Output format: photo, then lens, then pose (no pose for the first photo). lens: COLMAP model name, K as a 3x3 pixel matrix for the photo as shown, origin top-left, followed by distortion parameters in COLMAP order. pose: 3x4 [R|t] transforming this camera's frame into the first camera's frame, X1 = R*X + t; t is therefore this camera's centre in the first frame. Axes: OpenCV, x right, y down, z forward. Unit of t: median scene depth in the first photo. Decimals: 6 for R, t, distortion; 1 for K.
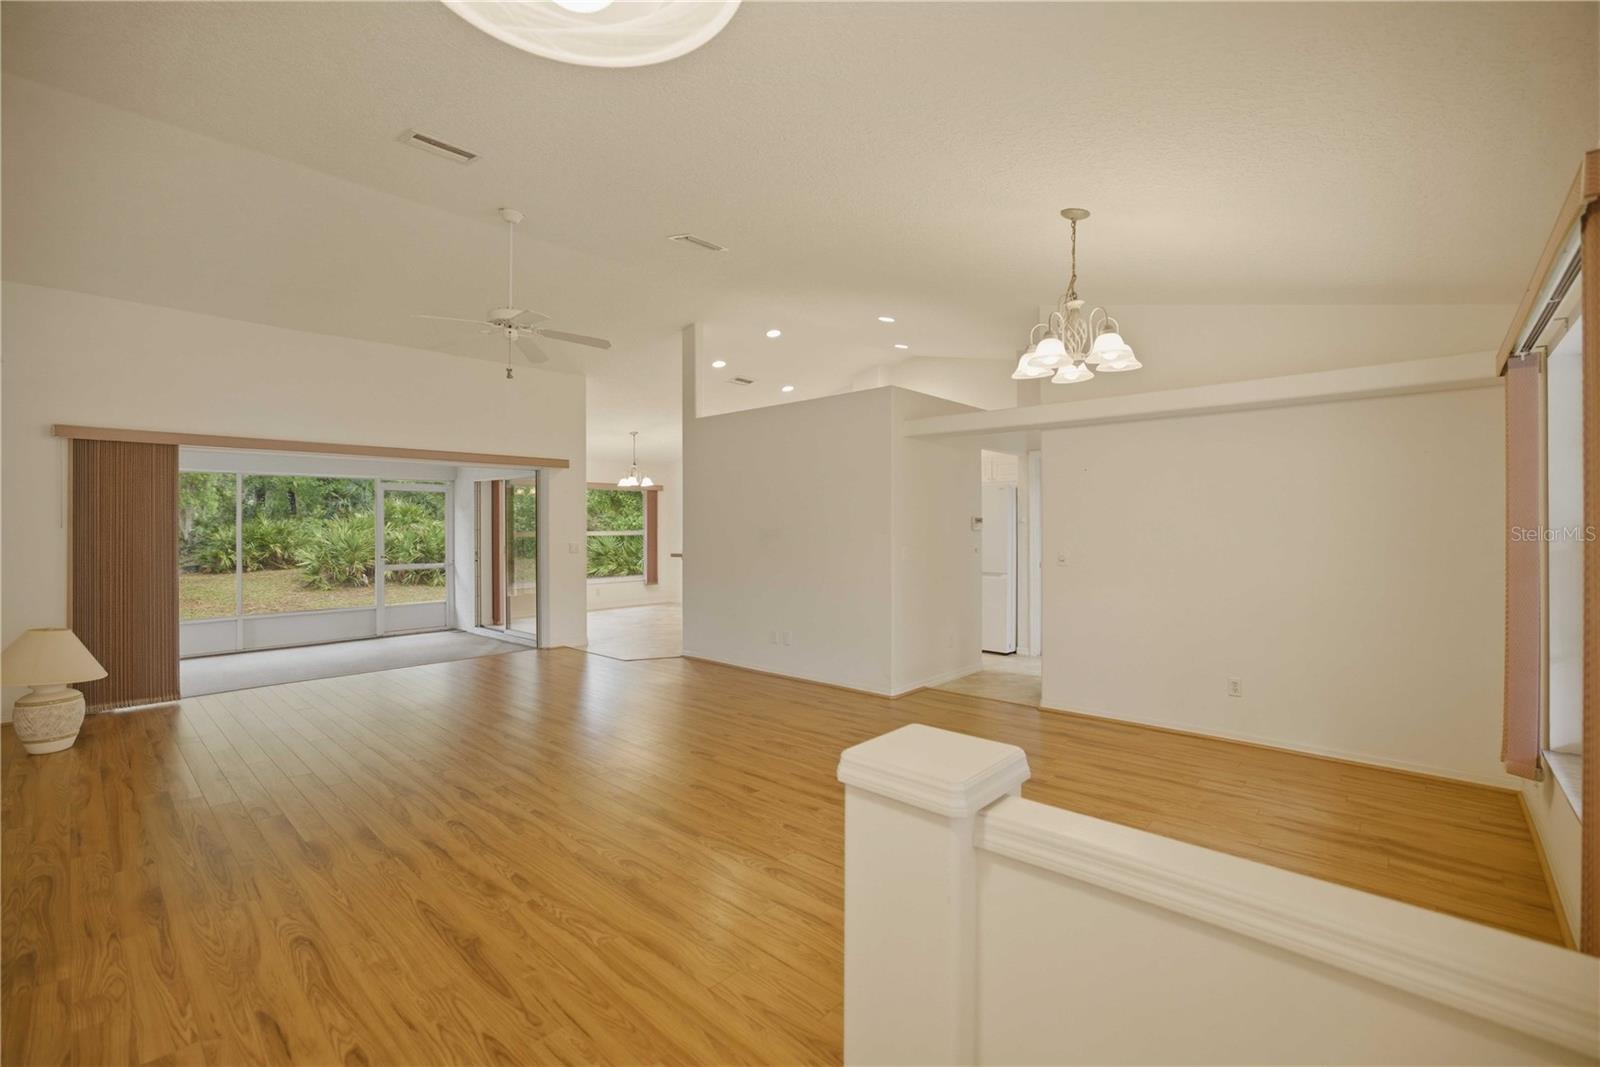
lens RADIAL K [[681.4, 0, 760.6], [0, 681.4, 524.1], [0, 0, 1]] dist [0.012037, -0.001421]
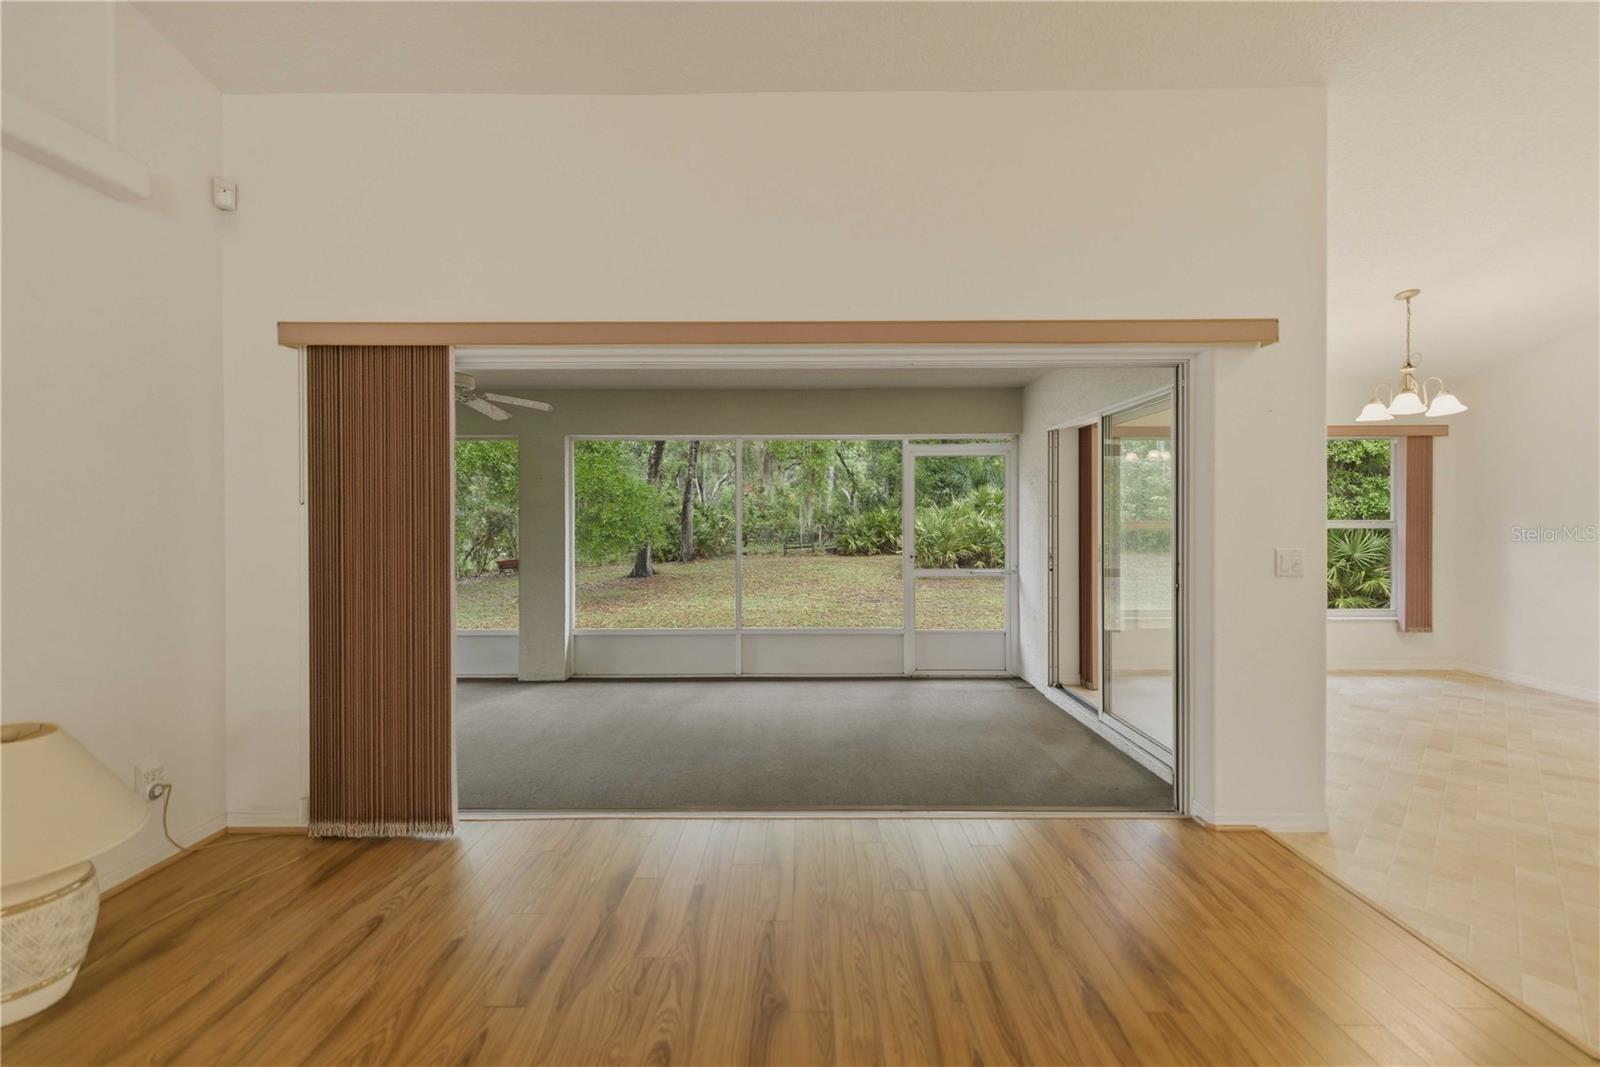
lens RADIAL K [[681.4, 0, 799.5], [0, 681.4, 522.6], [0, 0, 1]] dist [0.012037, -0.001421]
pose [[0.706173, 0.009084, -0.707981, -0.079302], [0.000176, 0.999915, 0.013006, 0.003350], [0.708039, -0.009309, 0.706112, 0.221547]]
